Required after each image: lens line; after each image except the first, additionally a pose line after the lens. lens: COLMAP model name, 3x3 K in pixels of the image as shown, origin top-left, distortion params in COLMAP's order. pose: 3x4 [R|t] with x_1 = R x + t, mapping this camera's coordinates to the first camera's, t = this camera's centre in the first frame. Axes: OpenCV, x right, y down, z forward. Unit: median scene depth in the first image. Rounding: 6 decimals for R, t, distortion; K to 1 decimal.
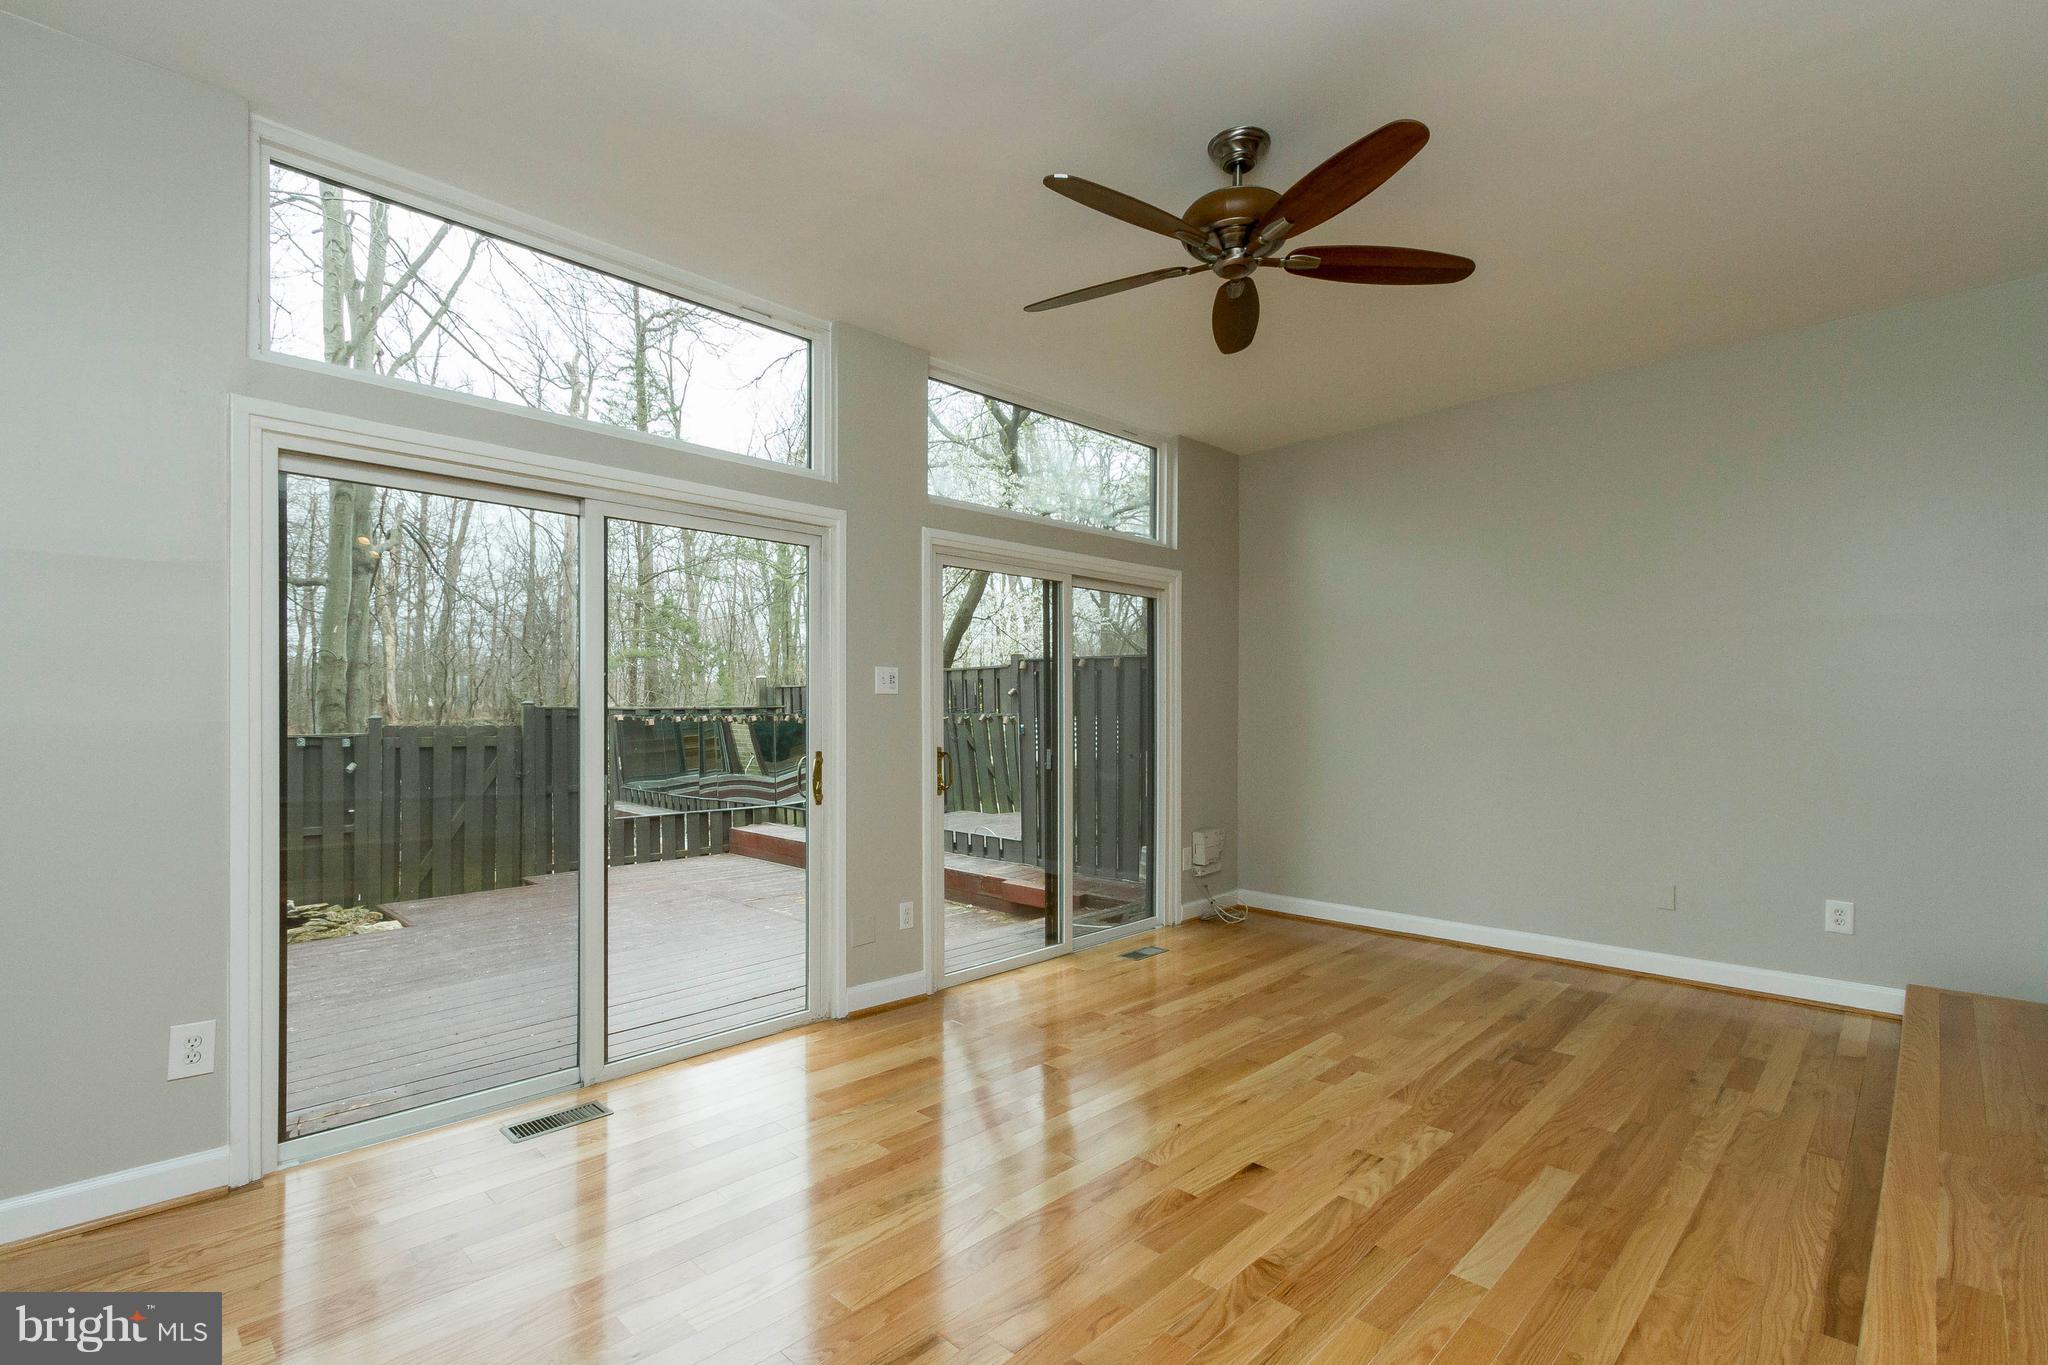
lens RADIAL K [[943.5, 0, 1025.0], [0, 943.5, 697.4], [0, 0, 1]] dist [0.000110, 0.000230]
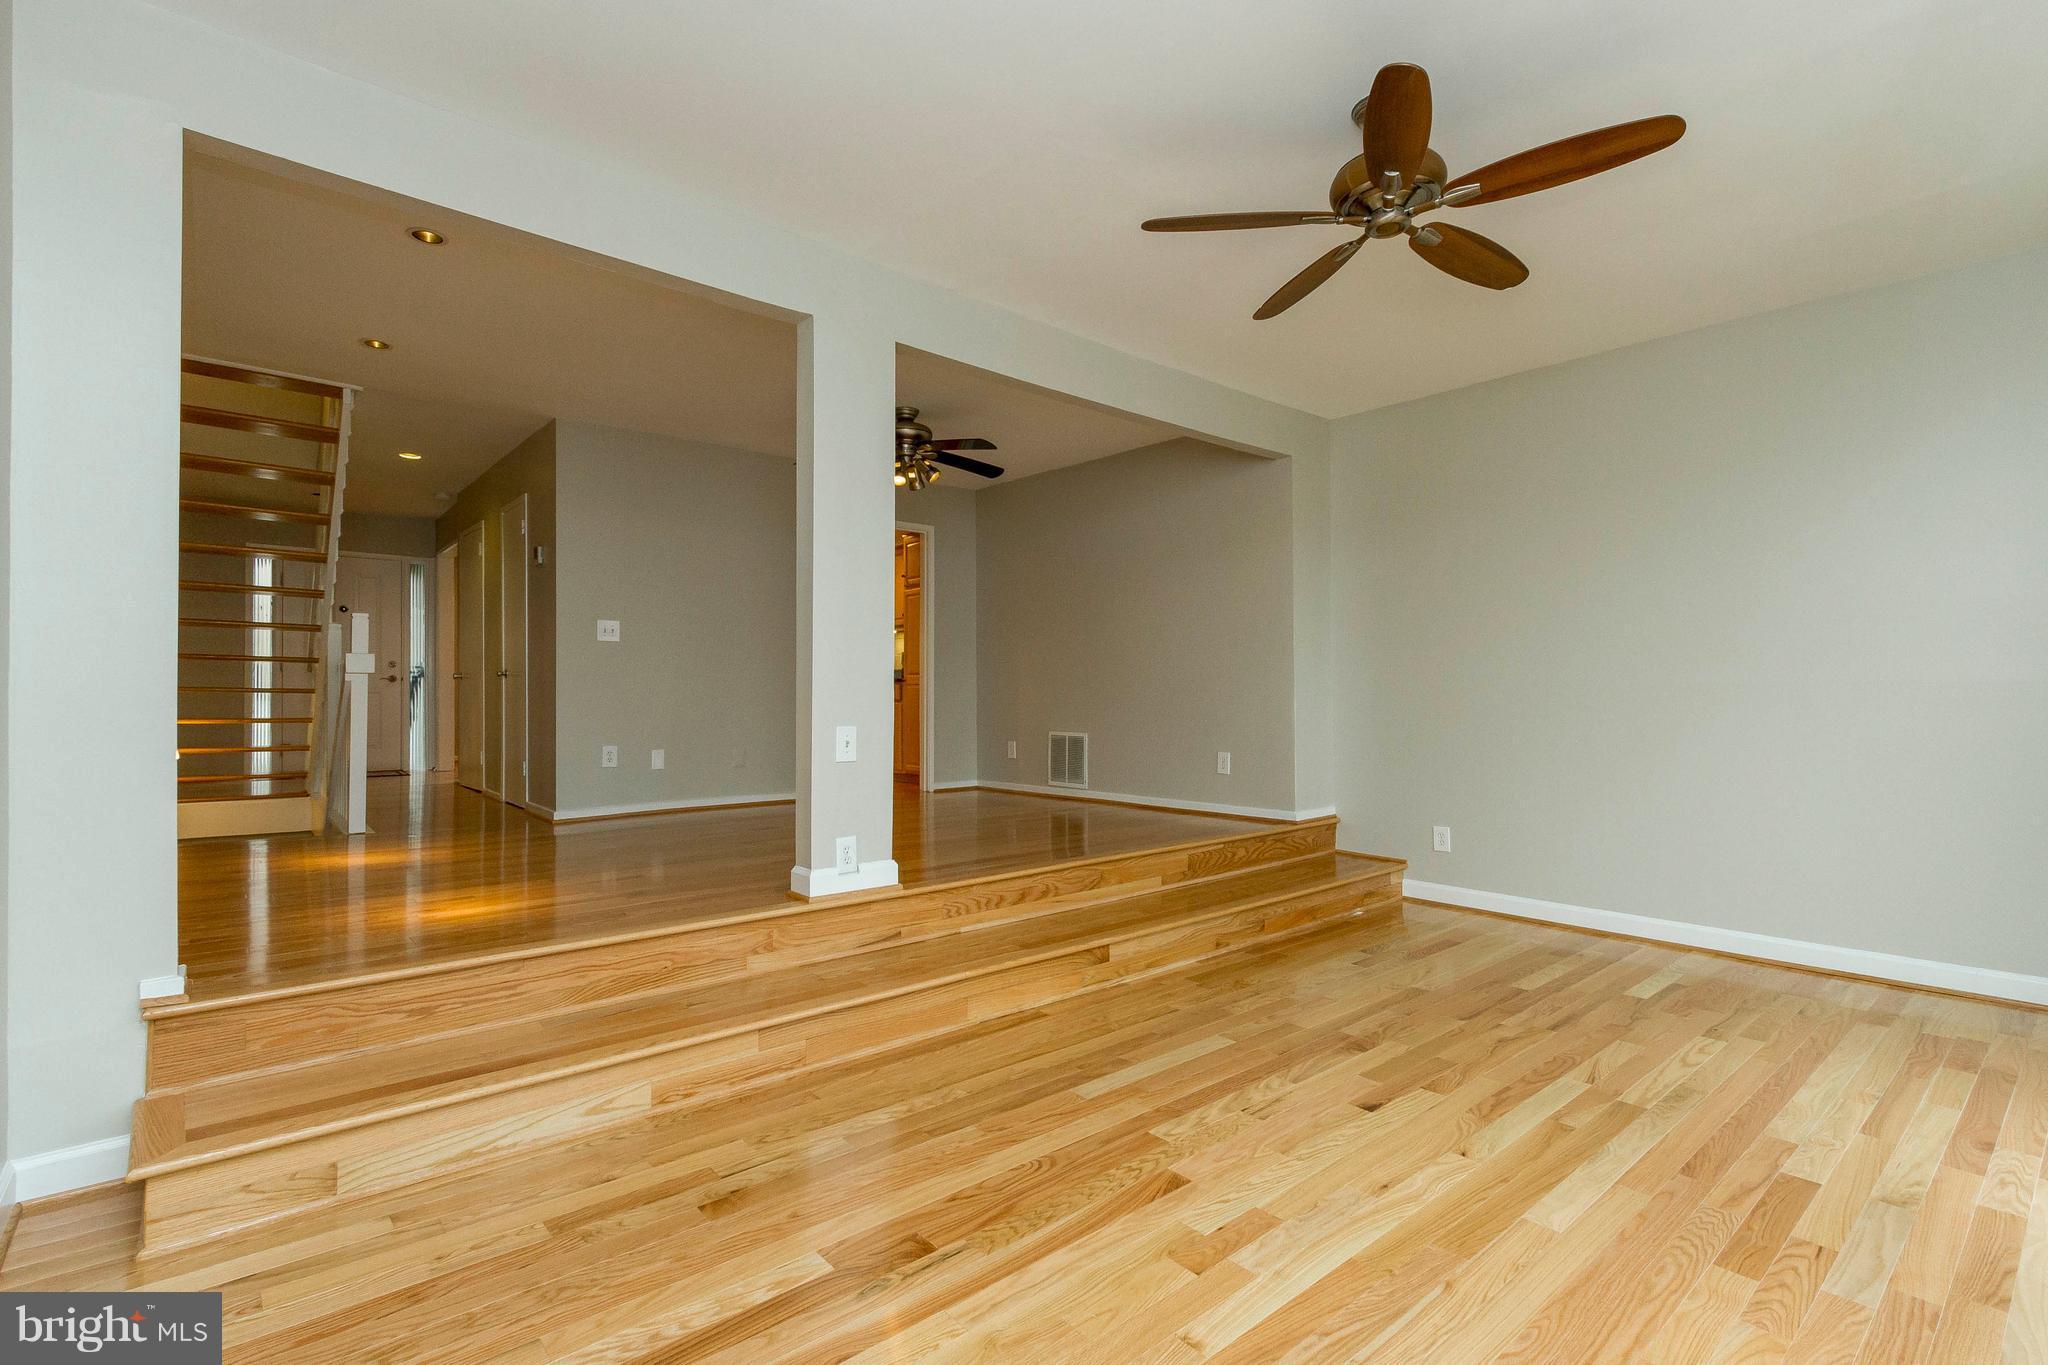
lens RADIAL K [[961.7, 0, 1027.8], [0, 961.7, 690.5], [0, 0, 1]] dist [-0.000780, -0.030578]
pose [[-0.996355, 0.001032, 0.085299, 0.252670], [-0.000639, 0.999809, -0.019553, 0.027518], [-0.085303, -0.019536, -0.996163, 1.000923]]
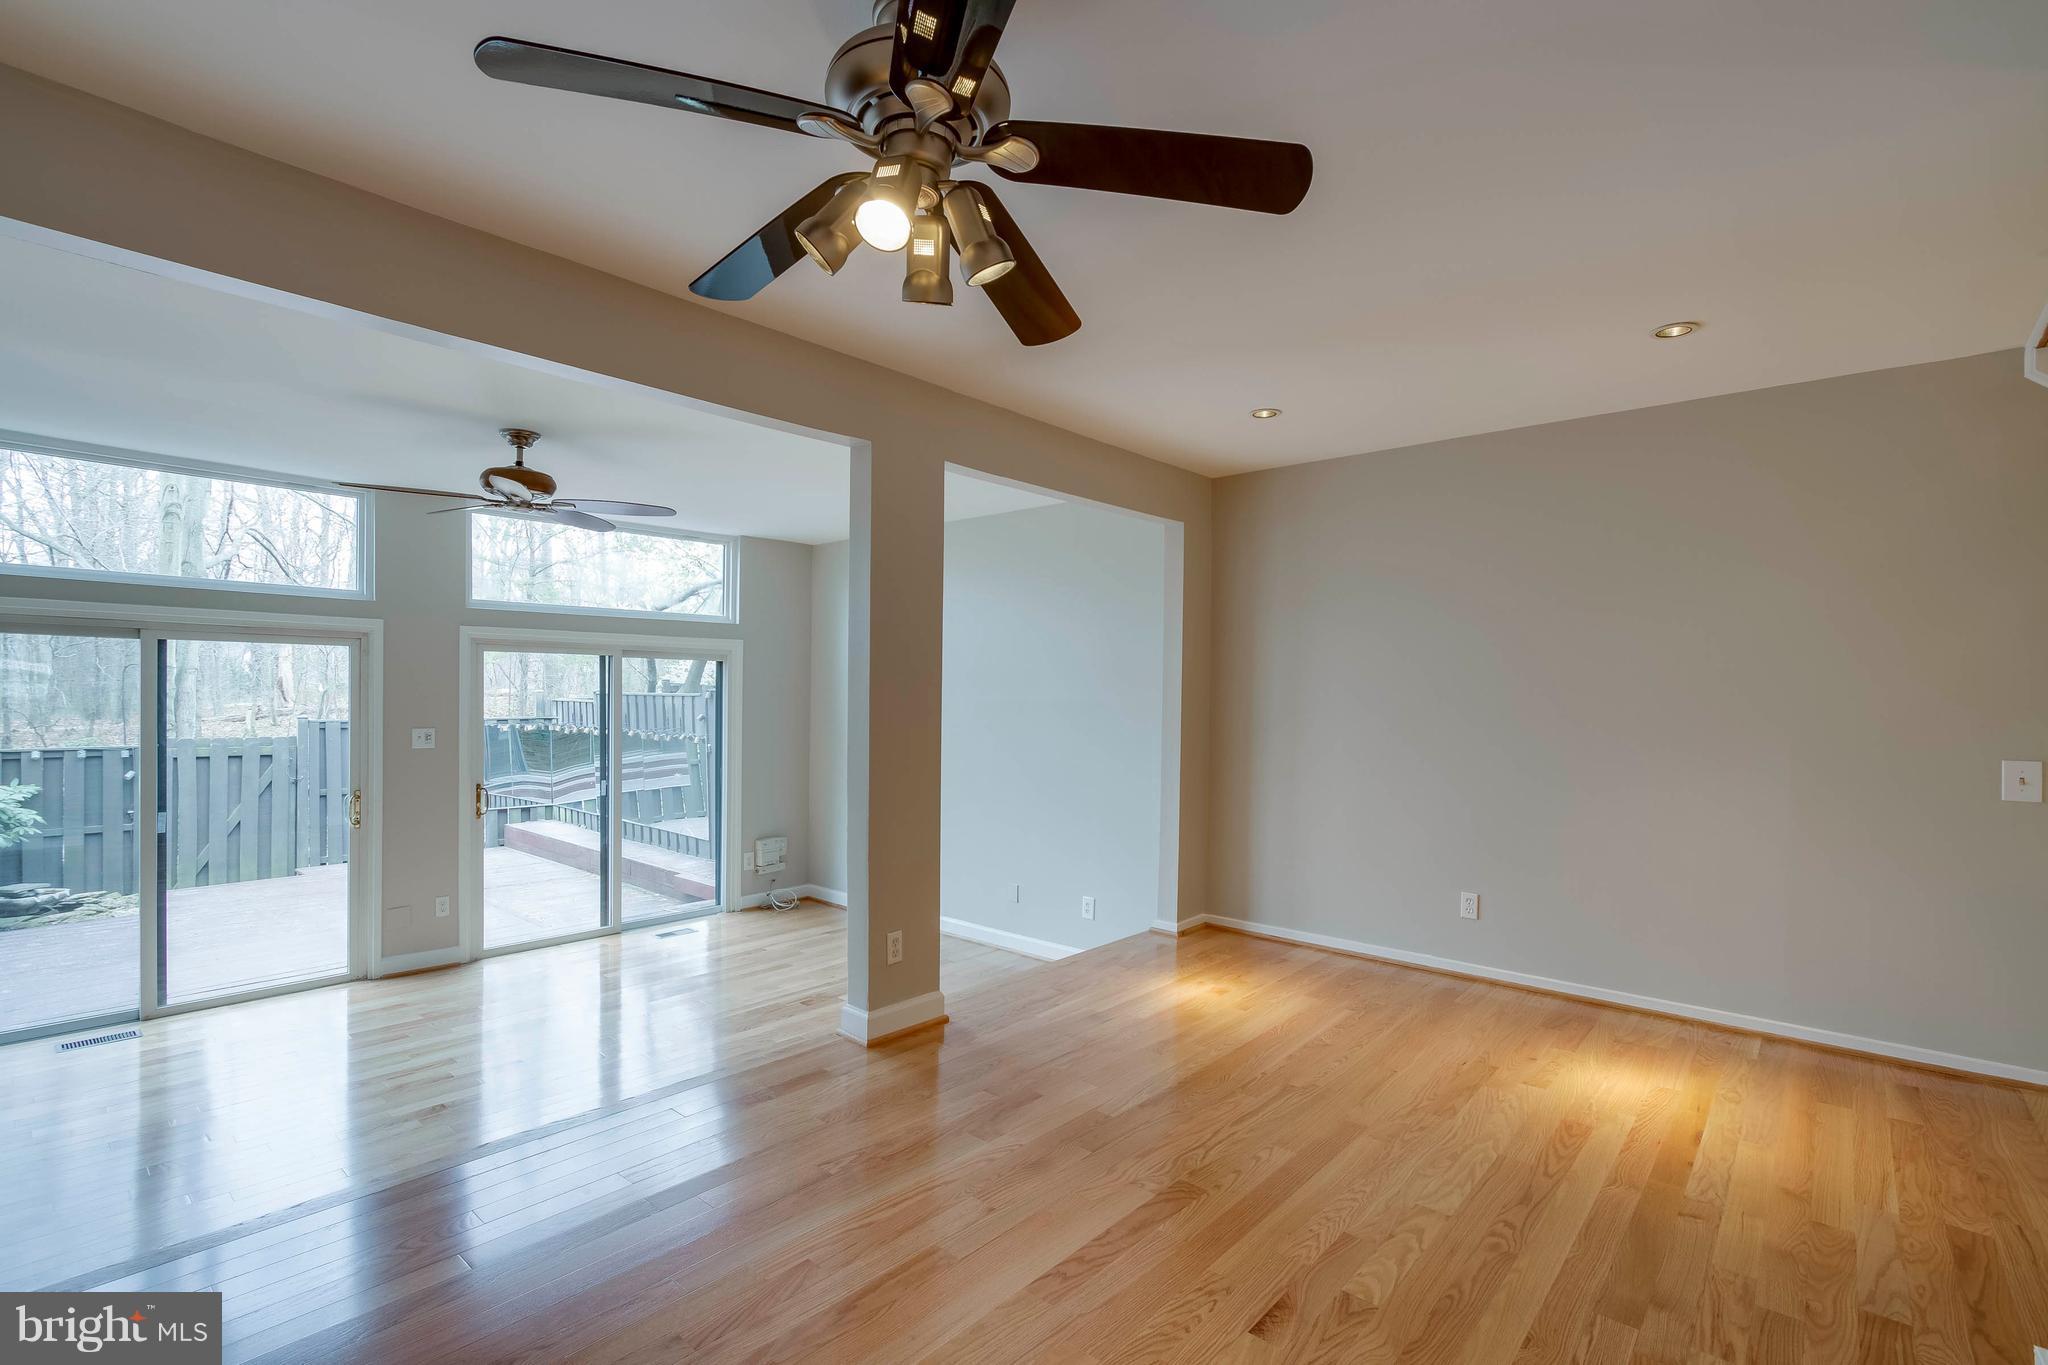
lens RADIAL K [[945.9, 0, 1021.5], [0, 945.9, 692.8], [0, 0, 1]] dist [-0.004632, 0.000641]
pose [[0.998652, 0.012100, 0.050469, 0.492580], [-0.012867, 0.999806, 0.014907, -0.088339], [-0.050279, -0.015536, 0.998614, -0.328022]]
